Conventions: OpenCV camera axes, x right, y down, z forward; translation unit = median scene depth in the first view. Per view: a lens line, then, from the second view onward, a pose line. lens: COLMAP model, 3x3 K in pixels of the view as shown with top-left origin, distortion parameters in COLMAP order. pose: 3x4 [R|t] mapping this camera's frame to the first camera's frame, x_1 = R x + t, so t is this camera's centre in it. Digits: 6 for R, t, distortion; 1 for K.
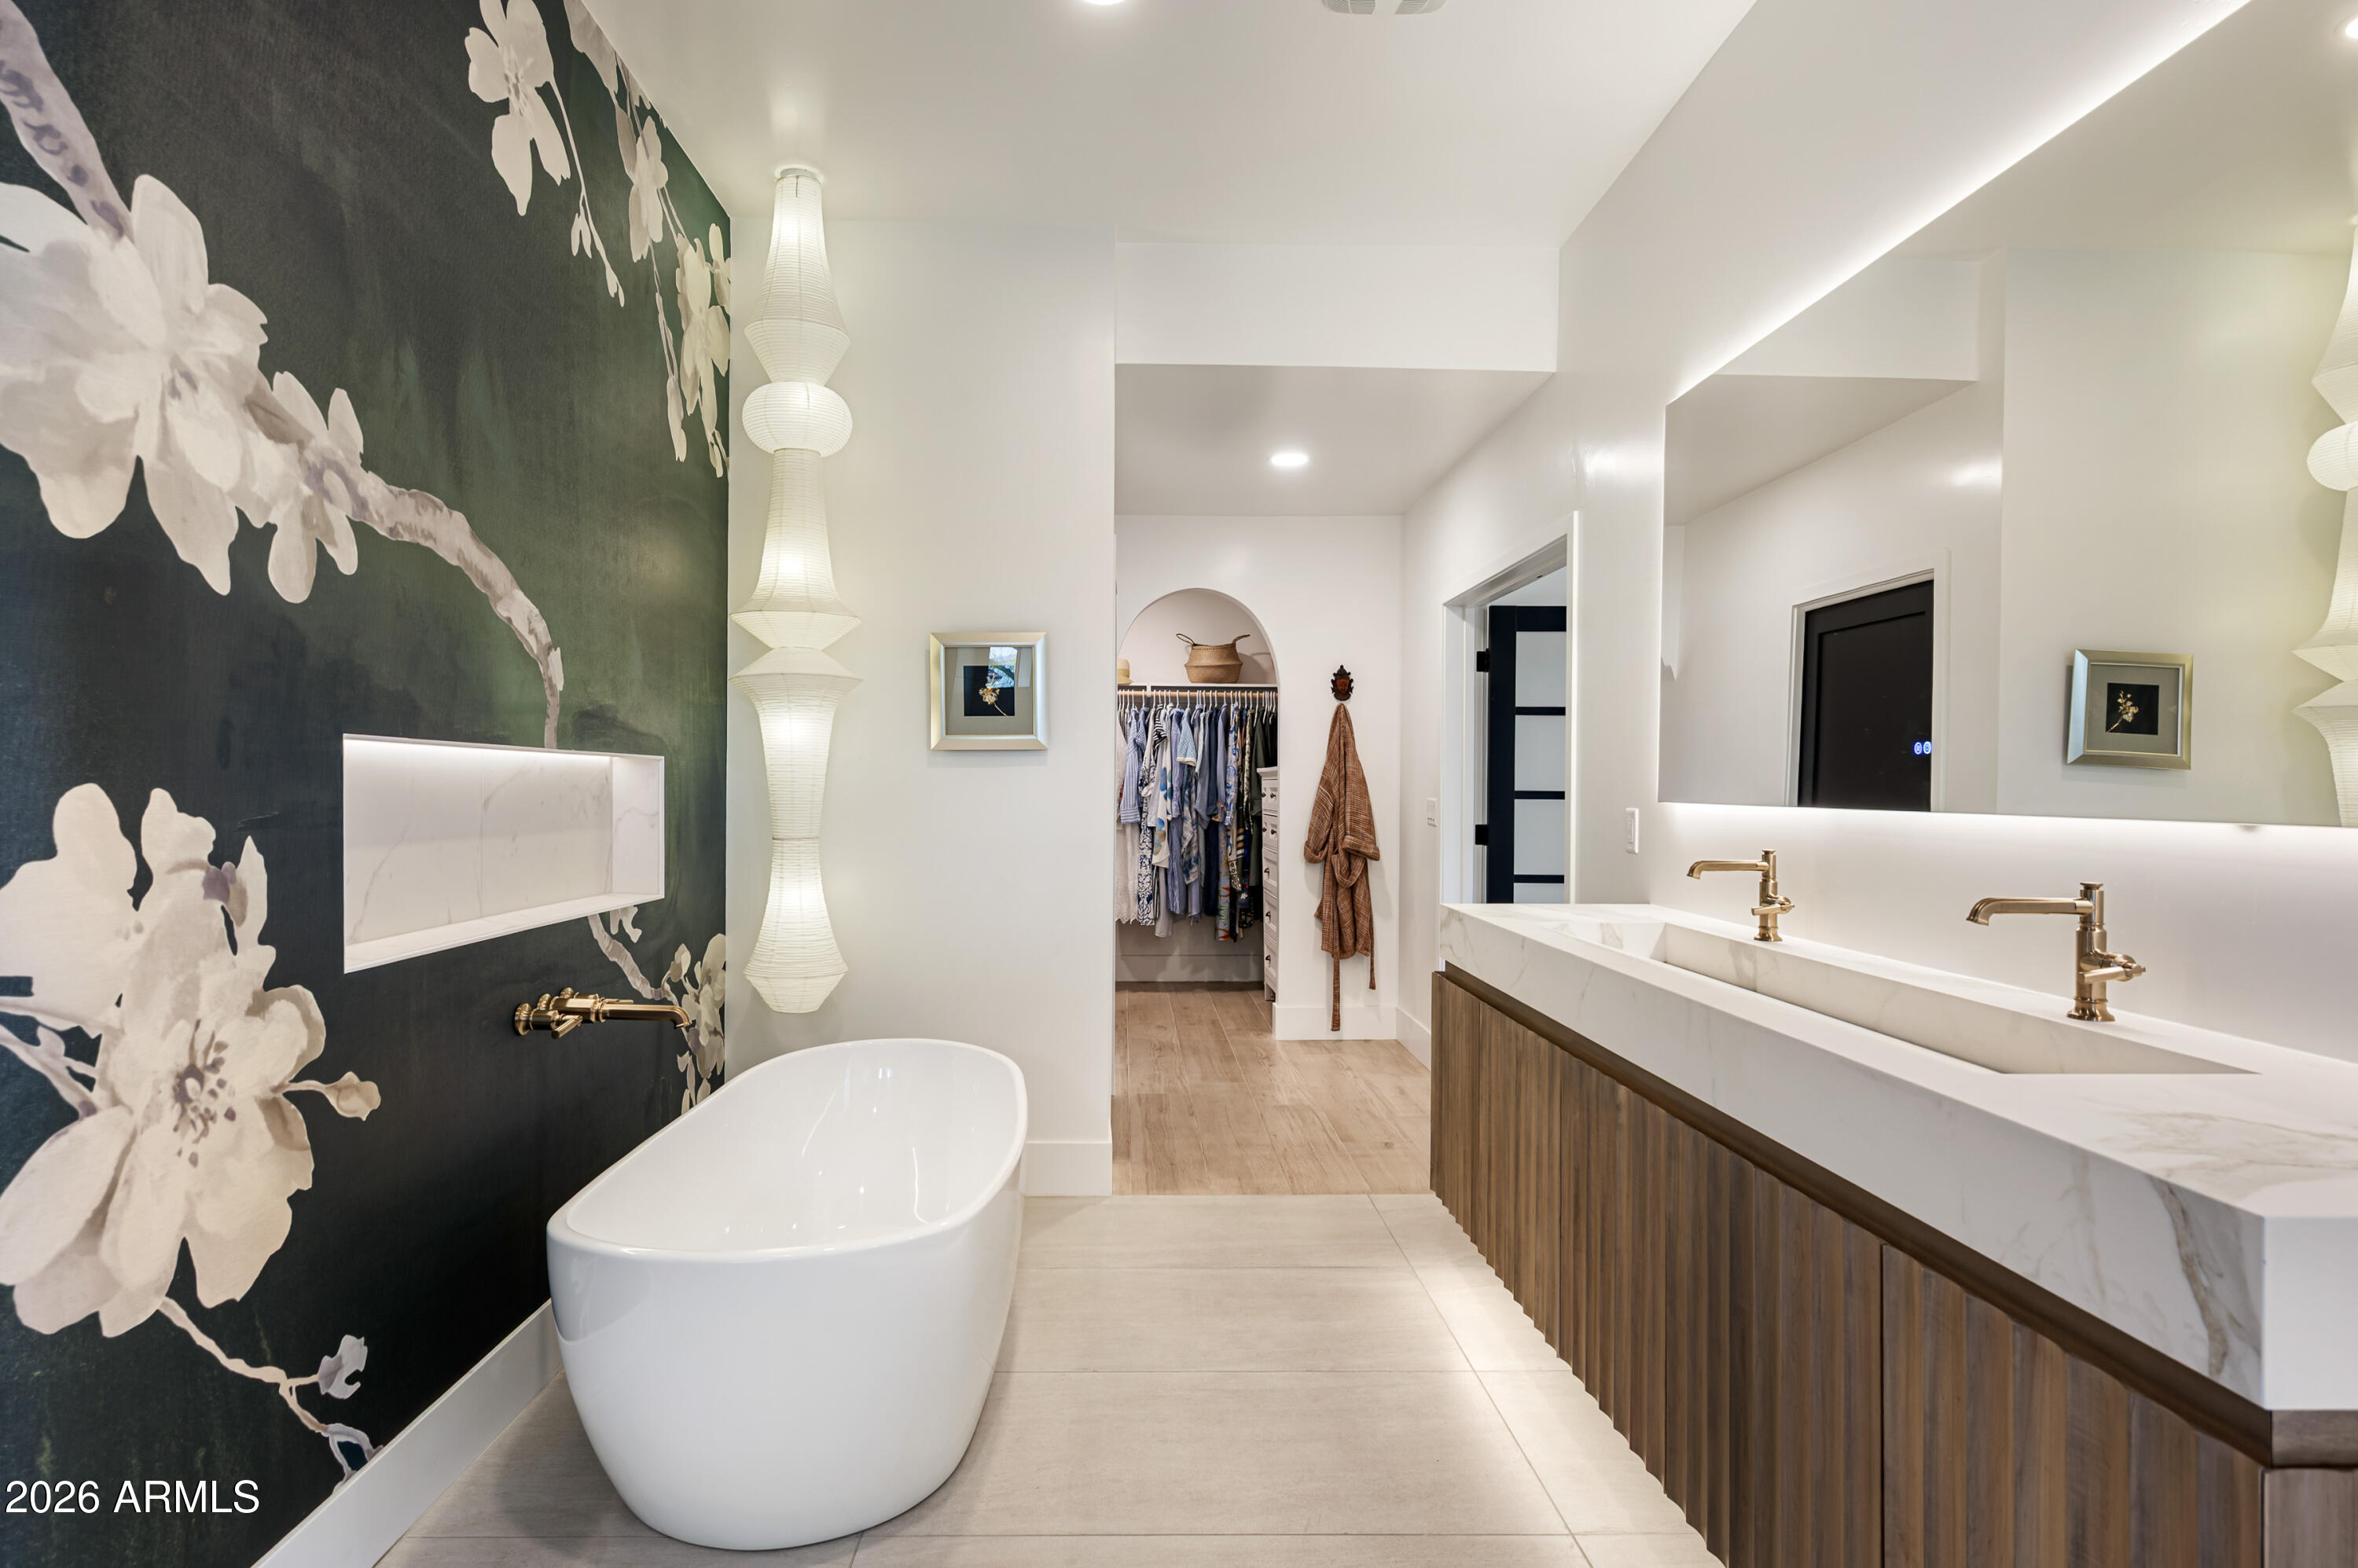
lens RADIAL K [[1300.3, 0, 1179.0], [0, 1300.3, 784.0], [0, 0, 1]] dist [0.000124, 0.000027]
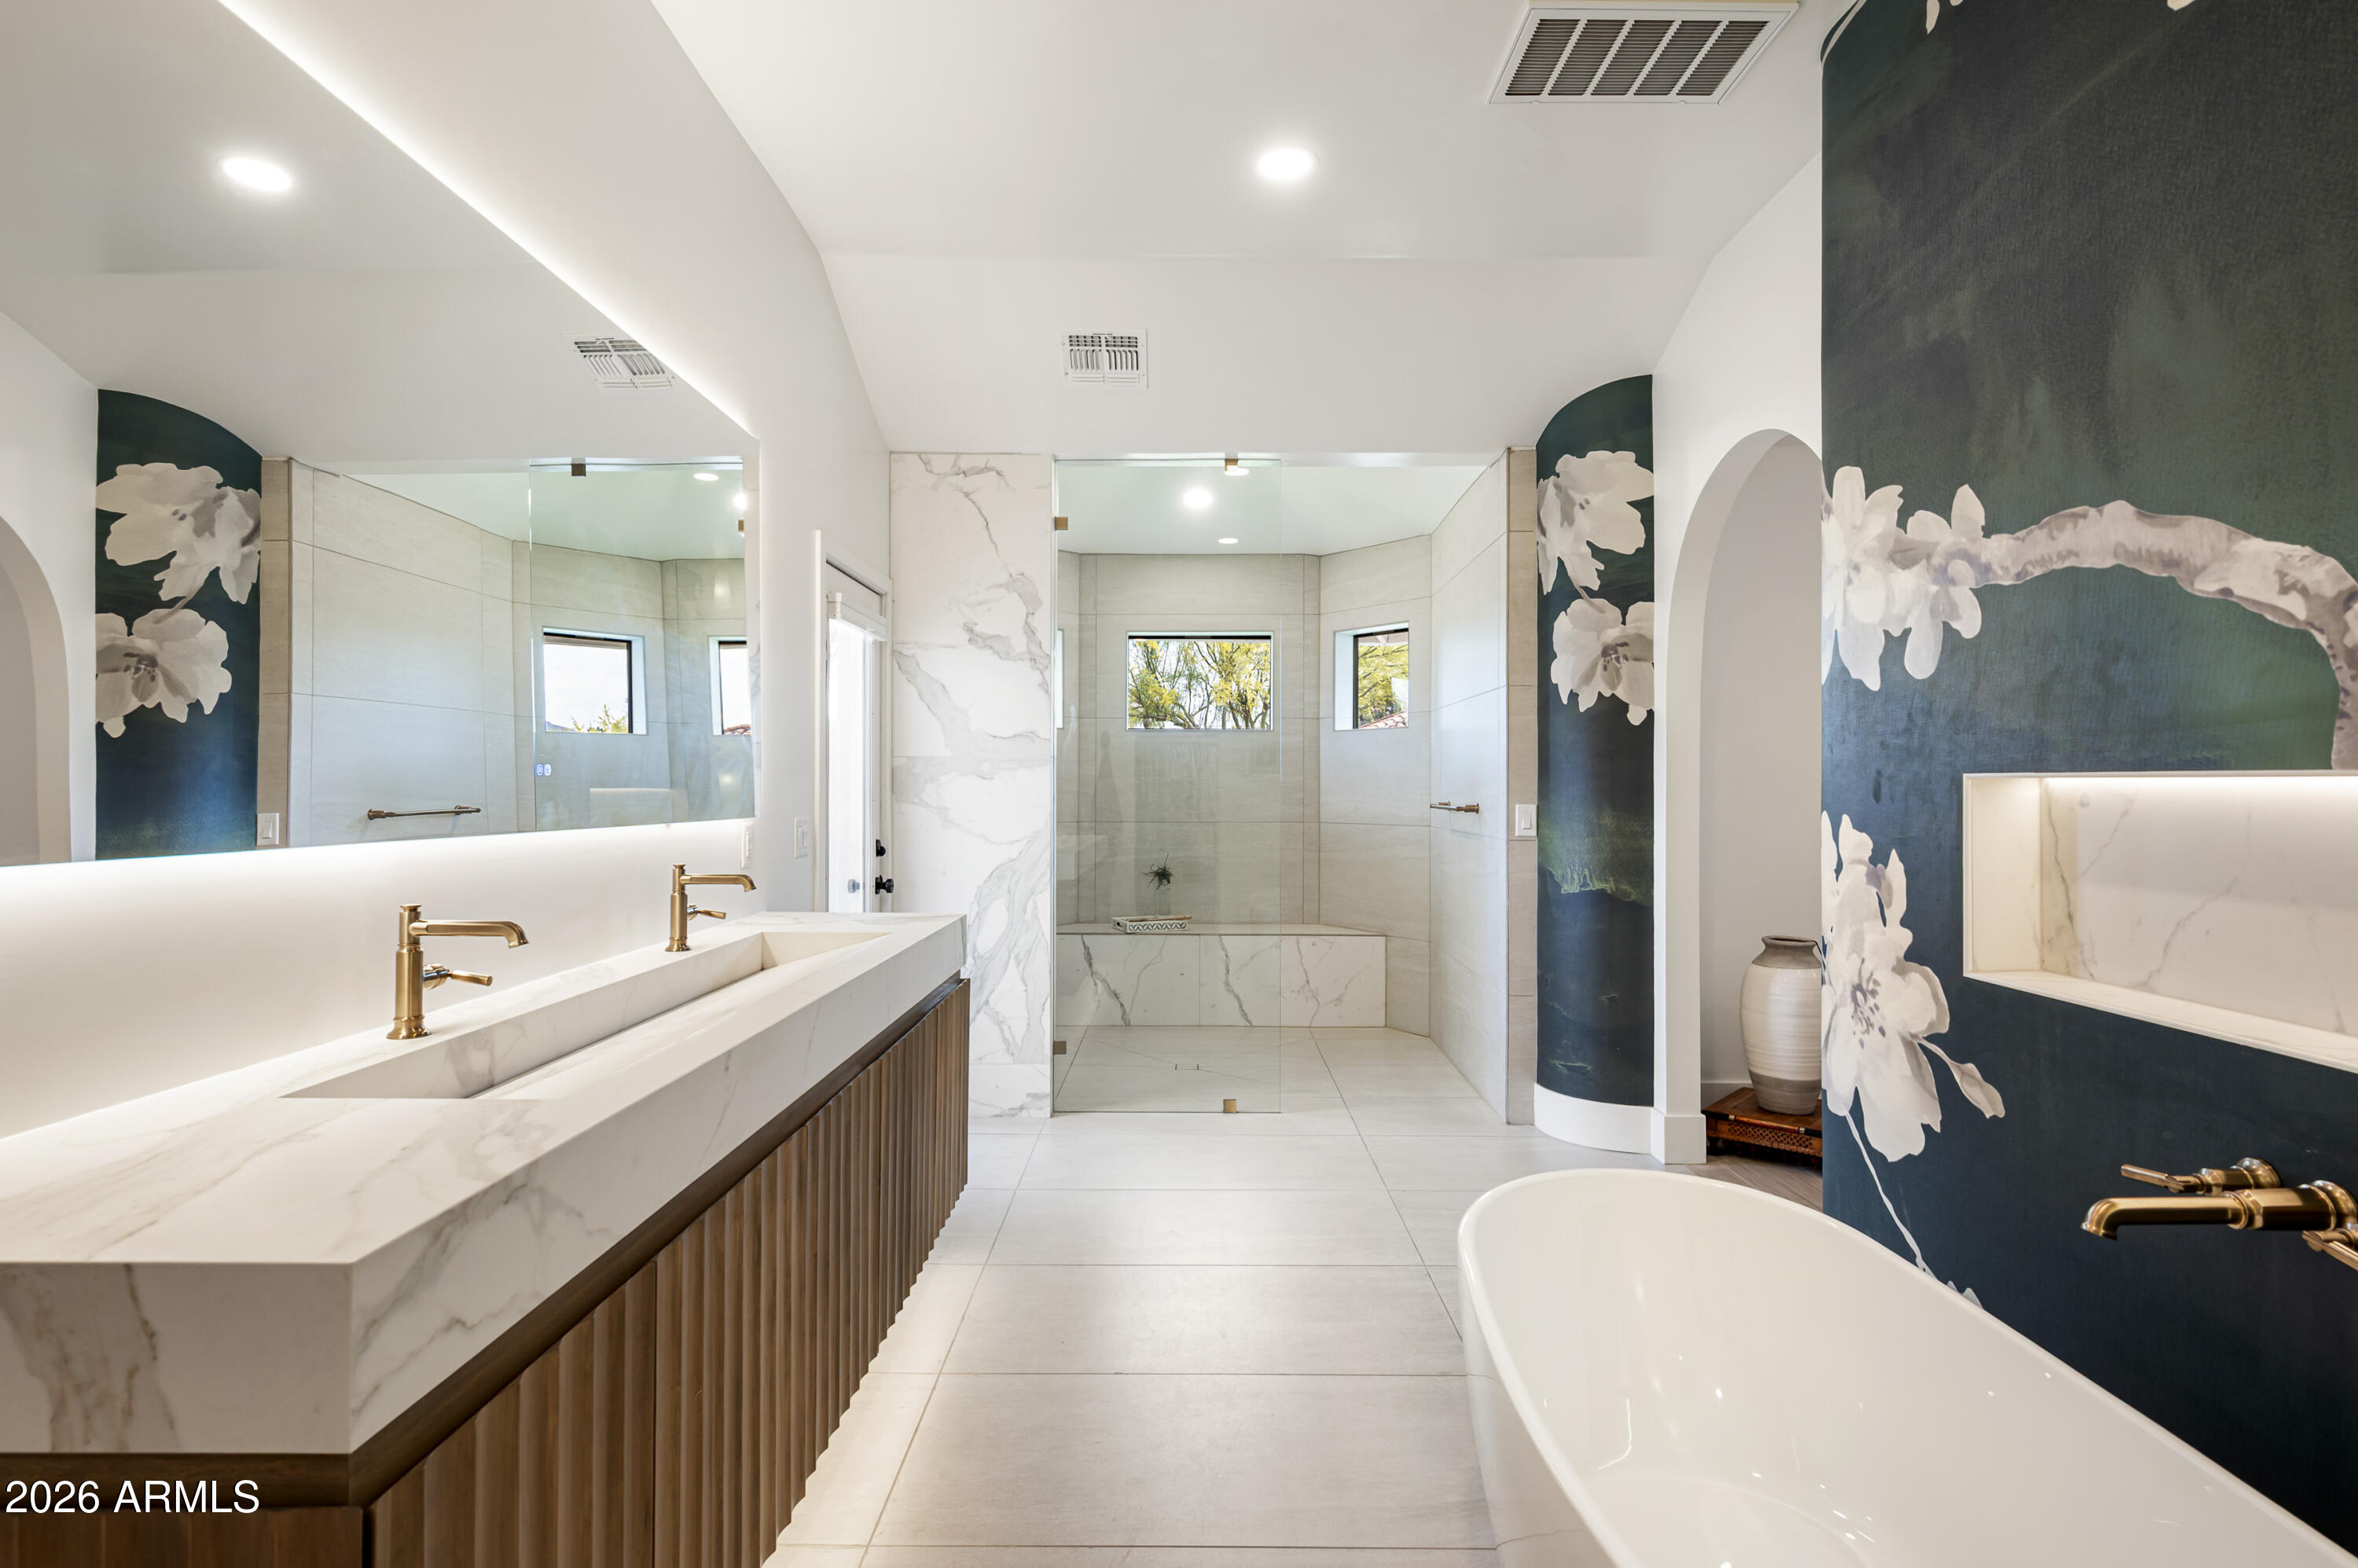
lens RADIAL K [[1218.3, 0, 1179.0], [0, 1218.3, 784.0], [0, 0, 1]] dist [0.000551, 0.000092]
pose [[-0.998743, -0.010289, 0.049062, 0.021242], [-0.010433, 0.999942, -0.002673, -0.020938], [-0.049032, -0.003182, -0.998792, 2.395042]]
